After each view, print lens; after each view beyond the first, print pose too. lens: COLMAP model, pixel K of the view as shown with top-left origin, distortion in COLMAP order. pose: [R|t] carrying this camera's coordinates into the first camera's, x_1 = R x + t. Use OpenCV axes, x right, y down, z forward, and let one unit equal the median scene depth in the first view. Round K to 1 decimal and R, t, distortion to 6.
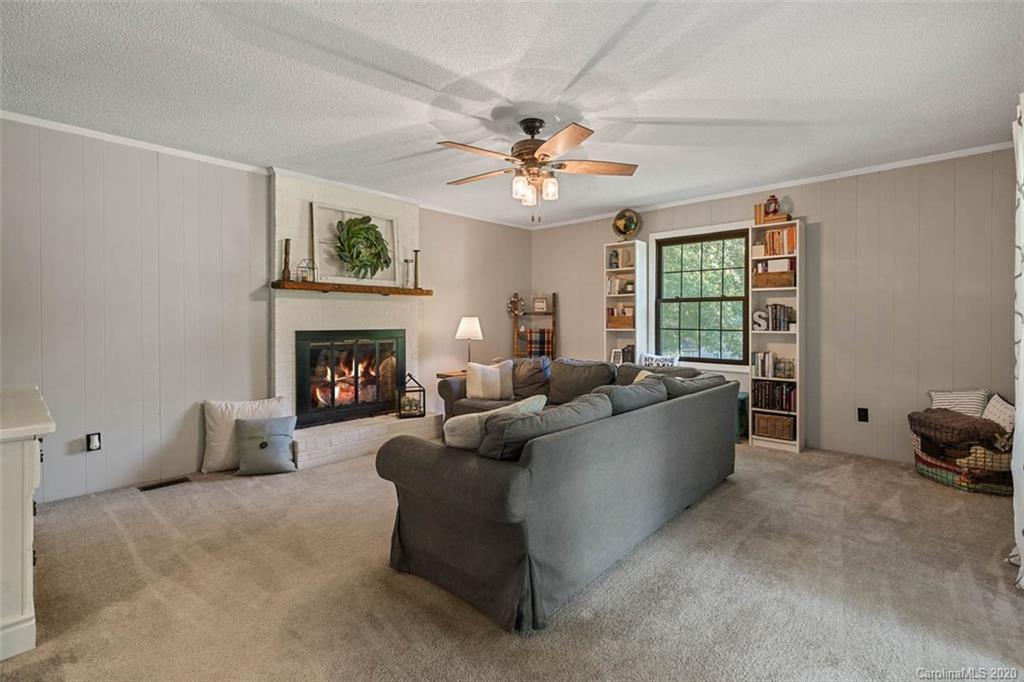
lens RADIAL K [[467.5, 0, 492.9], [0, 467.5, 319.4], [0, 0, 1]] dist [-0.009270, 0.000570]
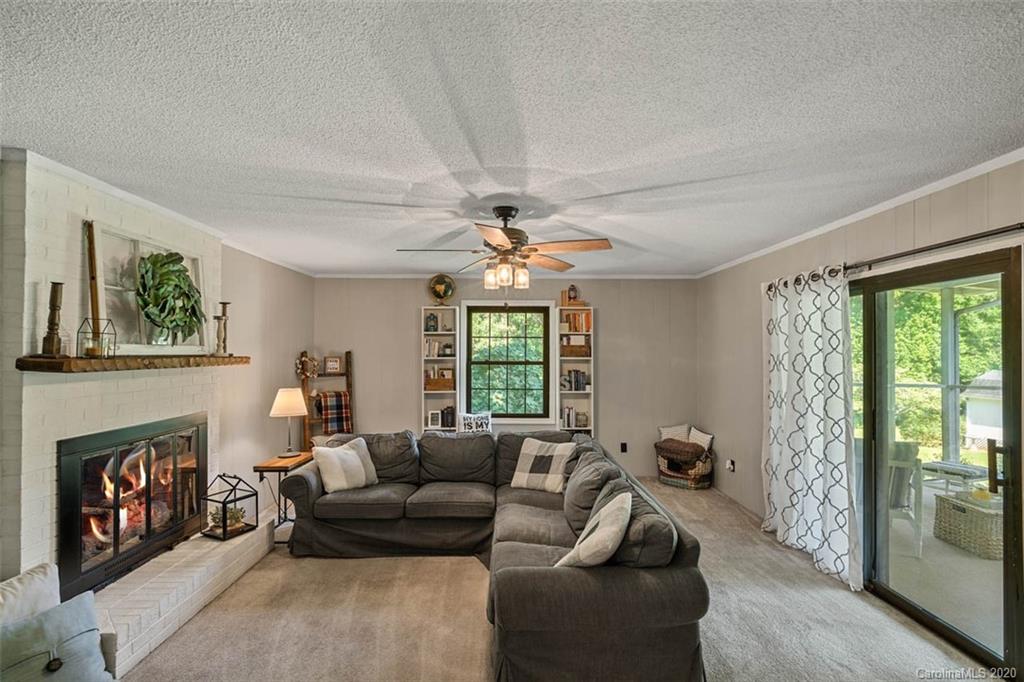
lens RADIAL K [[467.5, 0, 509.3], [0, 467.5, 346.3], [0, 0, 1]] dist [-0.009270, 0.000570]
pose [[0.715682, 0.005700, 0.698403, -0.392453], [0.002668, 0.999937, -0.010895, -0.077714], [-0.698421, 0.009661, 0.715622, 0.187191]]
